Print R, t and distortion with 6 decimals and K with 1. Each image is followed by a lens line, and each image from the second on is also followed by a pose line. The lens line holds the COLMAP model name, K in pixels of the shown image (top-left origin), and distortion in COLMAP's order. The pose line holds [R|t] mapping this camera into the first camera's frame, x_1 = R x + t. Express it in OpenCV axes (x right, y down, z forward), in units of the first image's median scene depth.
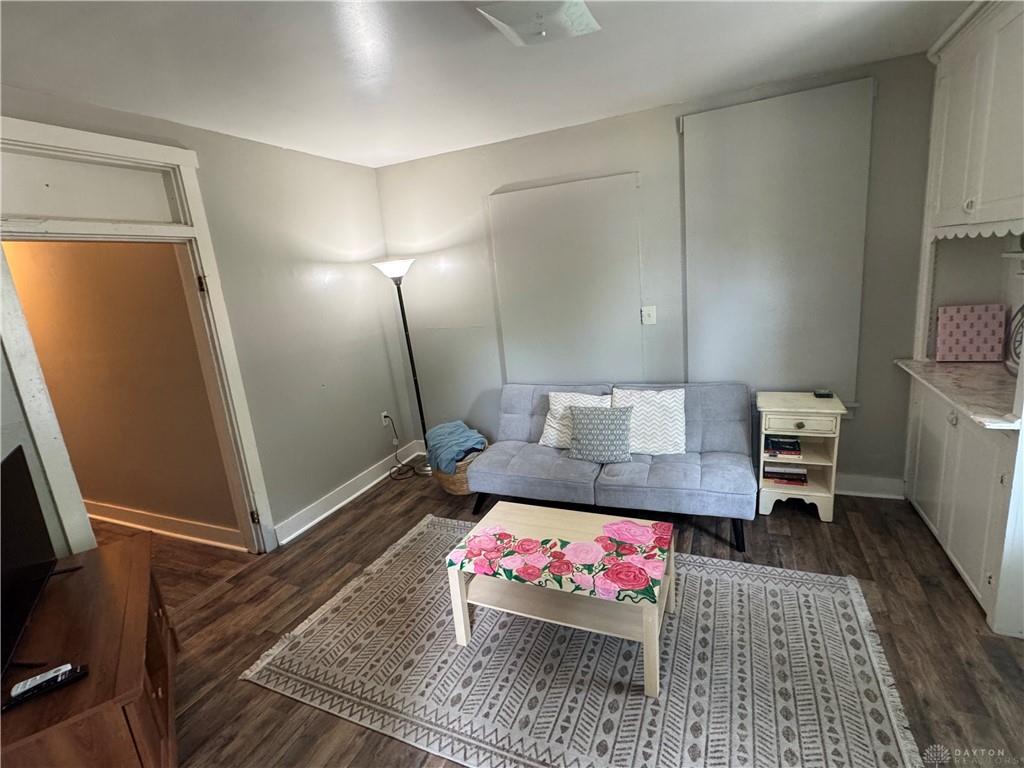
lens RADIAL K [[490.2, 0, 510.9], [0, 490.2, 381.9], [0, 0, 1]] dist [-0.000394, -0.000022]
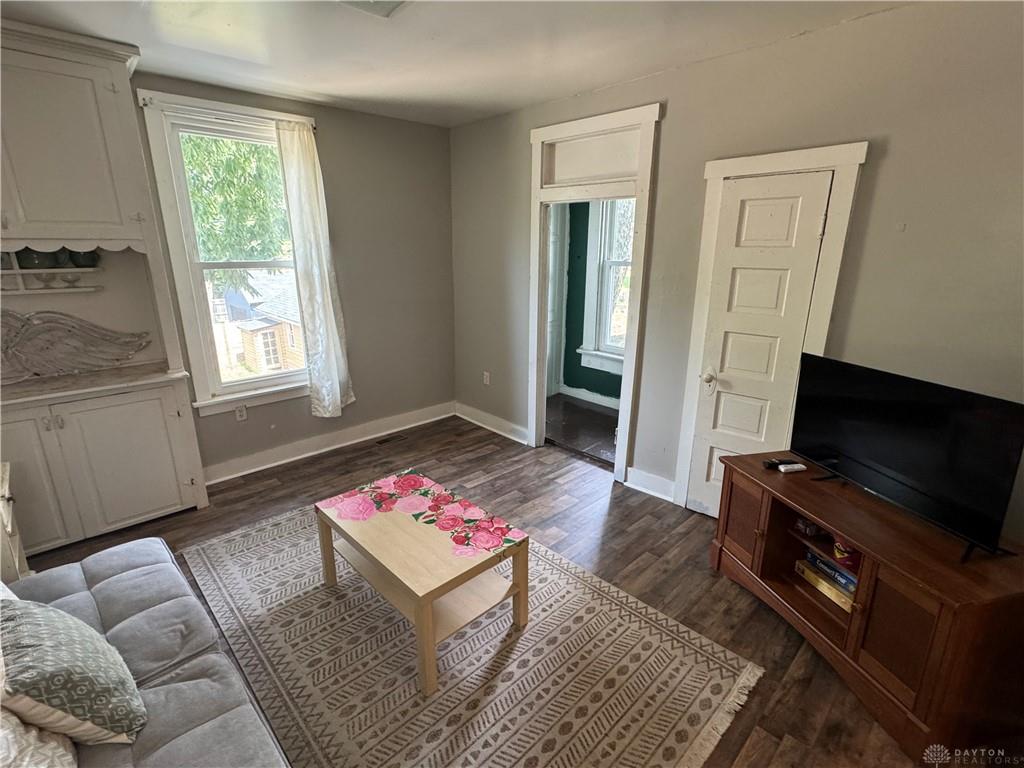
lens RADIAL K [[490.2, 0, 510.6], [0, 490.2, 384.7], [0, 0, 1]] dist [-0.000394, -0.000022]
pose [[-0.924661, -0.012993, 0.380571, -0.474777], [0.163174, 0.889490, 0.426828, -0.331608], [-0.344059, 0.456770, -0.820356, 1.711388]]
